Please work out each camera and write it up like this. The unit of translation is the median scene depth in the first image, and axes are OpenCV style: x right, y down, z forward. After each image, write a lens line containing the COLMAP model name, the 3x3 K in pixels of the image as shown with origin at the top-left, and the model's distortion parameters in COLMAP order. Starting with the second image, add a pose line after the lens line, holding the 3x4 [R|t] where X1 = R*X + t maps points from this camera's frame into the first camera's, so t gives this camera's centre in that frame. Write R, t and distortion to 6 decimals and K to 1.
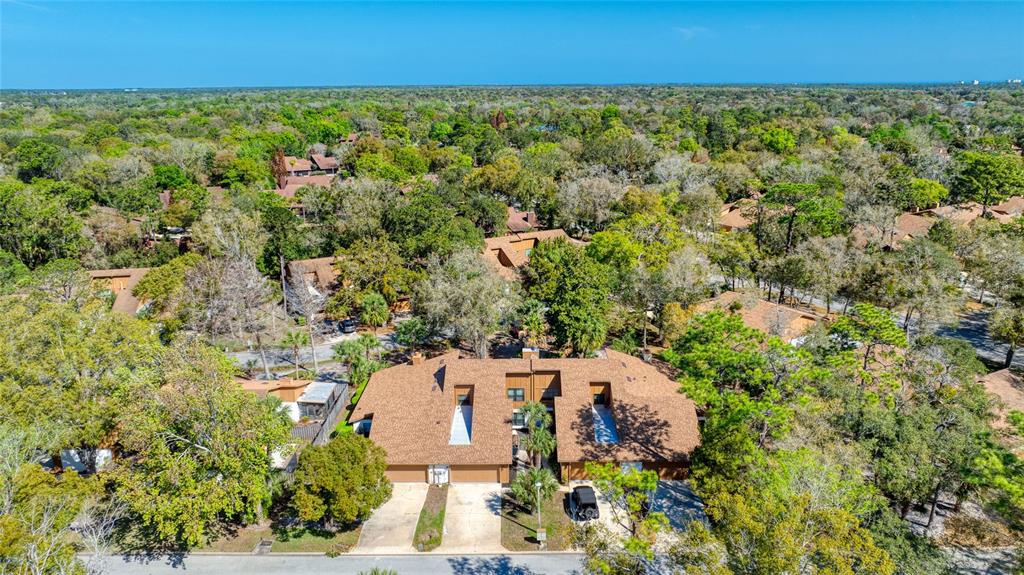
lens RADIAL K [[730.0, 0, 512.0], [0, 730.0, 287.5], [0, 0, 1]] dist [-0.004154, 0.000570]
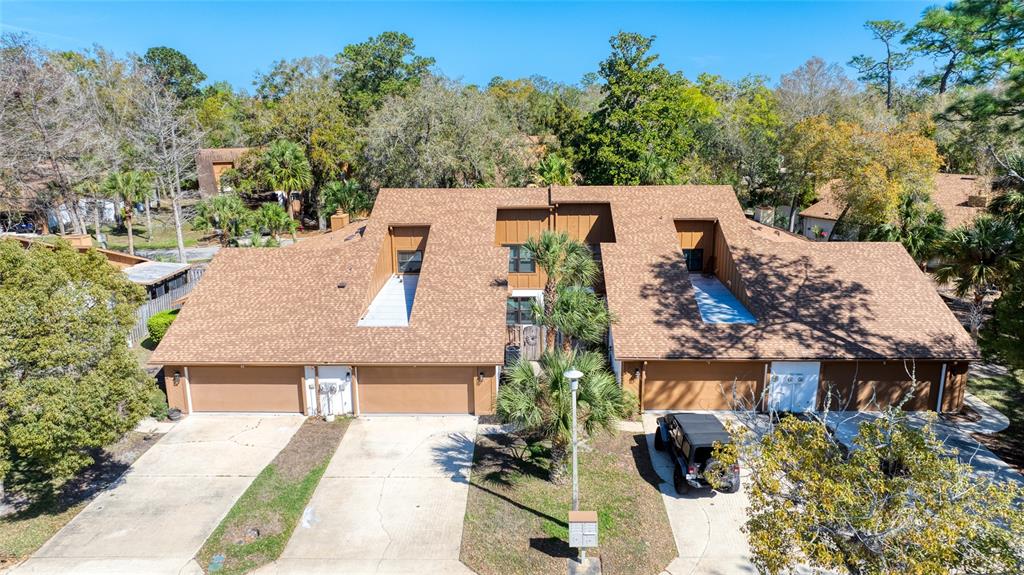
lens RADIAL K [[712.8, 0, 512.0], [0, 712.8, 287.5], [0, 0, 1]] dist [-0.006525, -0.000915]
pose [[0.999742, 0.004045, -0.022357, 0.013677], [-0.005045, 0.998980, -0.044866, 0.213962], [0.022152, 0.044967, 0.998743, 0.590943]]
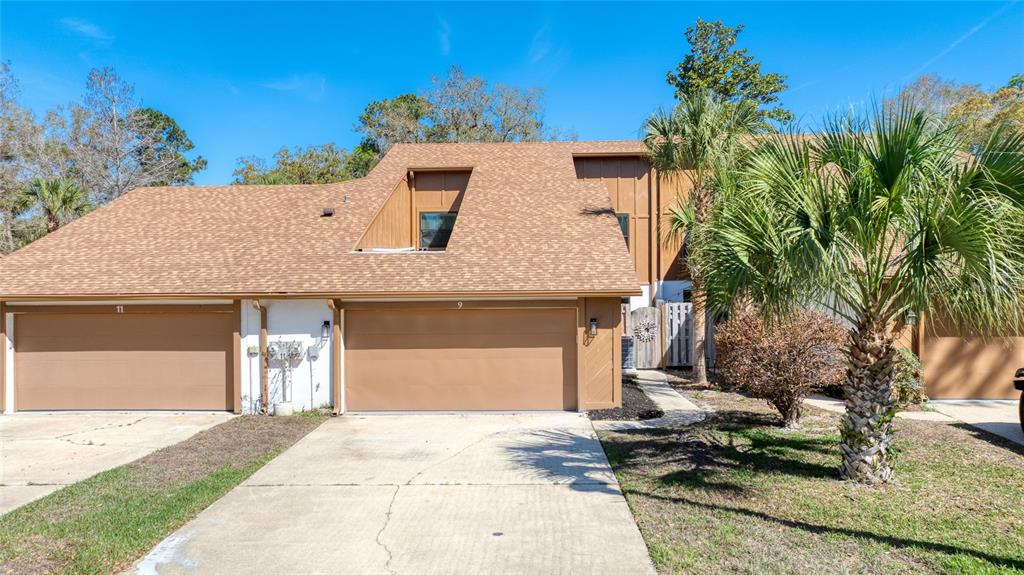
lens RADIAL K [[712.8, 0, 512.0], [0, 712.8, 287.5], [0, 0, 1]] dist [-0.006525, -0.000915]
pose [[0.999675, 0.000645, -0.025466, -0.030397], [-0.007757, 0.959908, -0.280208, 0.292459], [0.024265, 0.280314, 0.959602, 0.799602]]
